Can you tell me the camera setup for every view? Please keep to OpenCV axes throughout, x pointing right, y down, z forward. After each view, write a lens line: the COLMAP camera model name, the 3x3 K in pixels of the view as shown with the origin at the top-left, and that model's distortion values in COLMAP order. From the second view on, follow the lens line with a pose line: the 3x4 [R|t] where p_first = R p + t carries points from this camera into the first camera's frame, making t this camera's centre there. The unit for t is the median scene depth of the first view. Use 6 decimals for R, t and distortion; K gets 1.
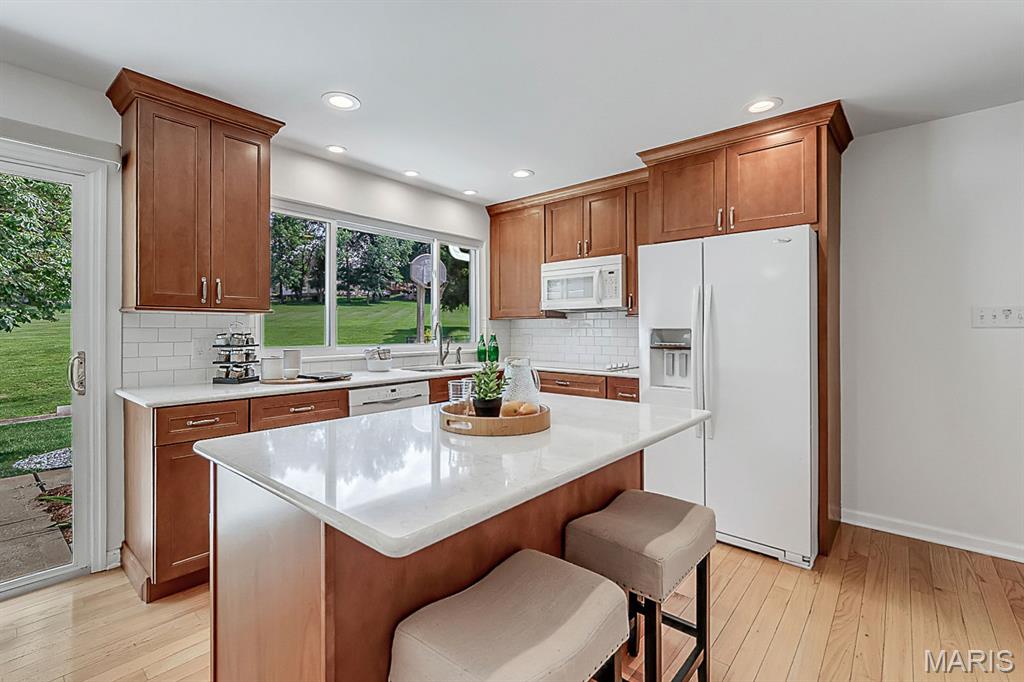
lens RADIAL K [[460.2, 0, 504.3], [0, 460.2, 332.8], [0, 0, 1]] dist [-0.002903, -0.000109]
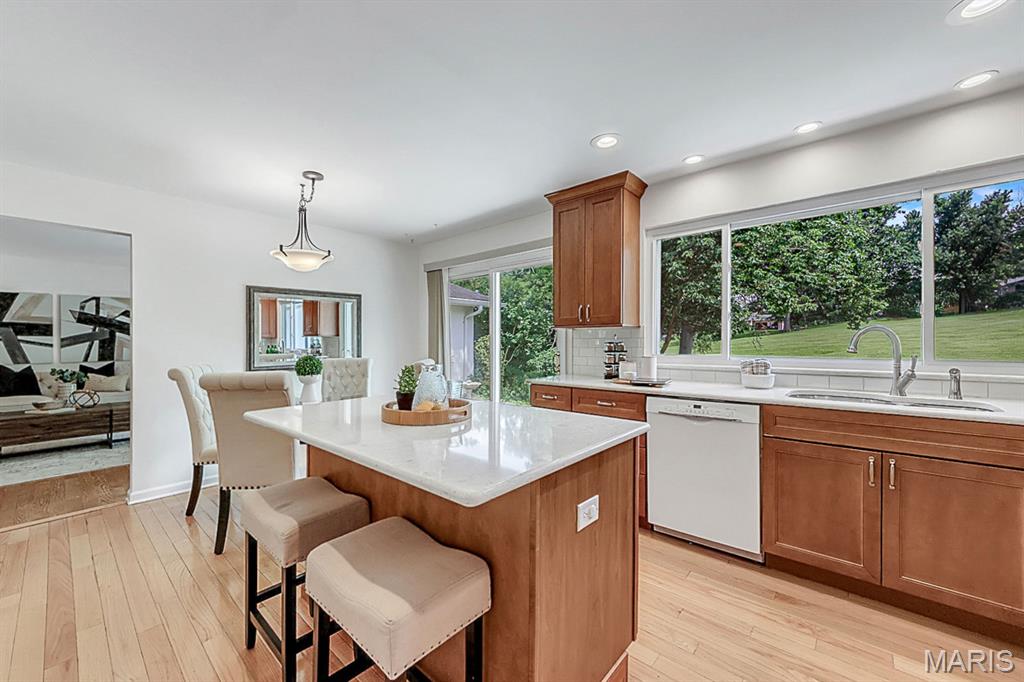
lens RADIAL K [[399.1, 0, 505.3], [0, 399.1, 342.6], [0, 0, 1]] dist [-0.001258, -0.000144]
pose [[-0.009264, 0.005239, -0.999943, 0.438105], [-0.000069, 0.999986, 0.005240, -0.003425], [0.999957, 0.000117, -0.009264, 0.508975]]
